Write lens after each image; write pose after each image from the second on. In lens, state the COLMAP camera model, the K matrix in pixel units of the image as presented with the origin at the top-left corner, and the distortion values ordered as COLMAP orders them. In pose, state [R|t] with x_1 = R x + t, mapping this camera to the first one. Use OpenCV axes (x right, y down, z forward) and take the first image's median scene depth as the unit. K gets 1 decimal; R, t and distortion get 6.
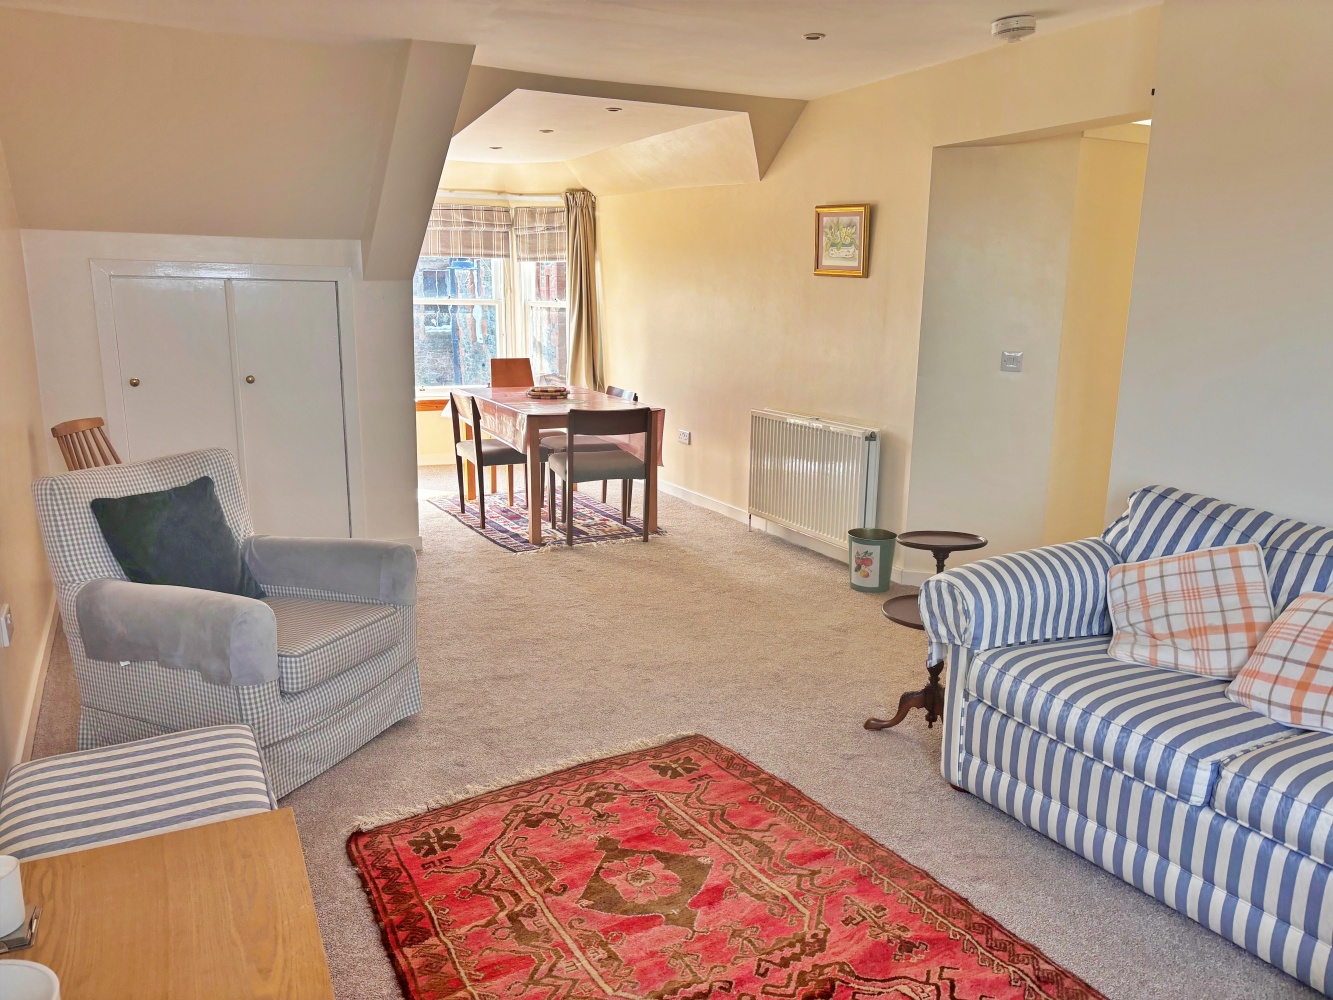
lens RADIAL K [[1009.0, 0, 665.3], [0, 1009.0, 500.8], [0, 0, 1]] dist [0.030677, -0.002949]
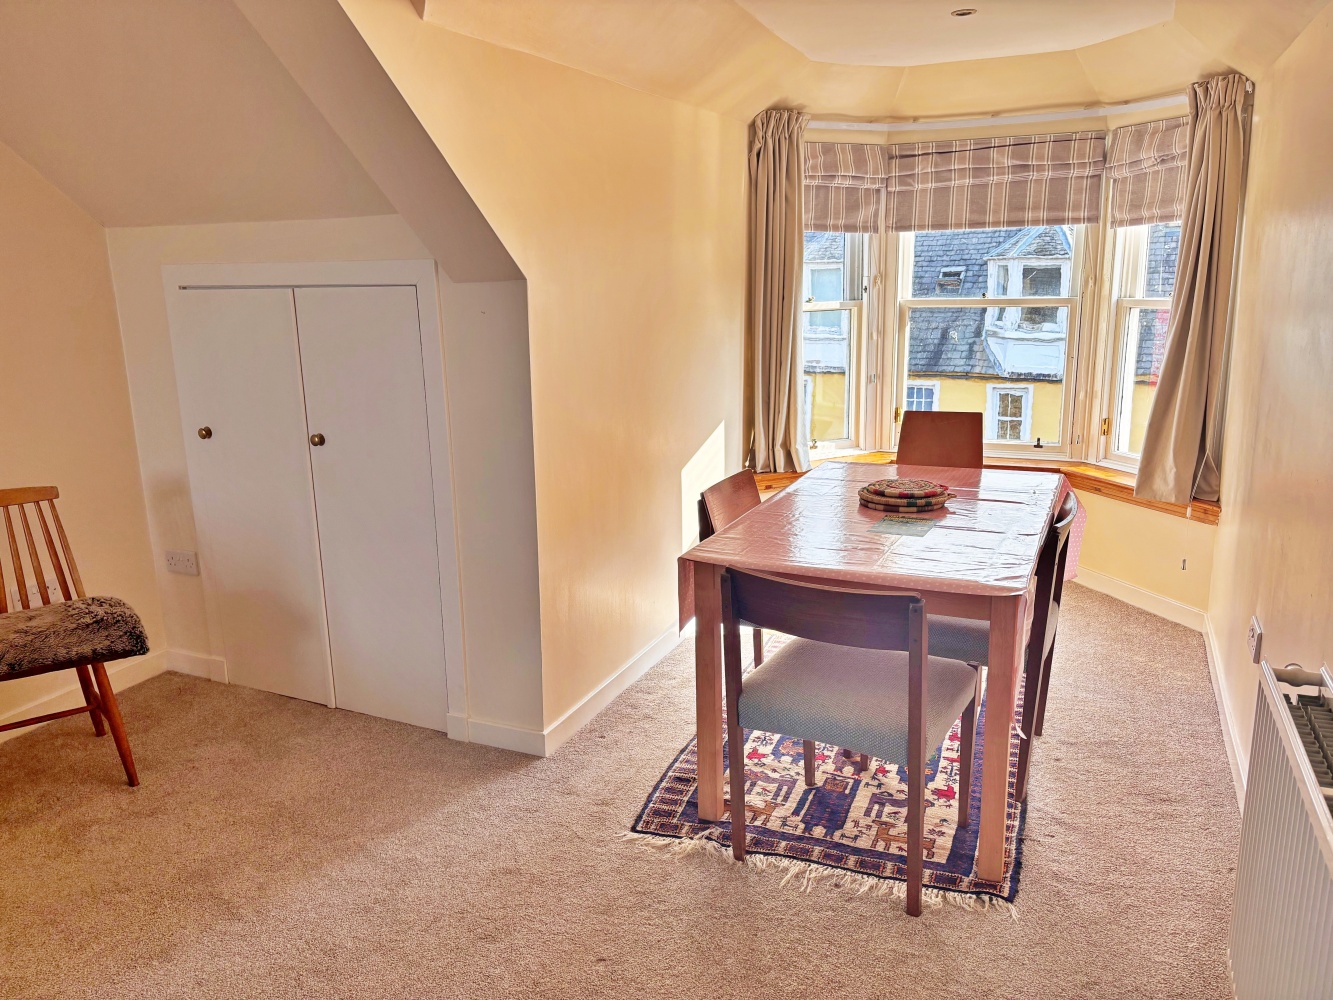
lens RADIAL K [[1009.0, 0, 666.4], [0, 1009.0, 502.9], [0, 0, 1]] dist [0.030677, -0.002949]
pose [[0.631387, 0.147774, -0.761258, 0.150618], [-0.126979, 0.988127, 0.086497, -0.106709], [0.765001, 0.042051, 0.642654, 0.470371]]
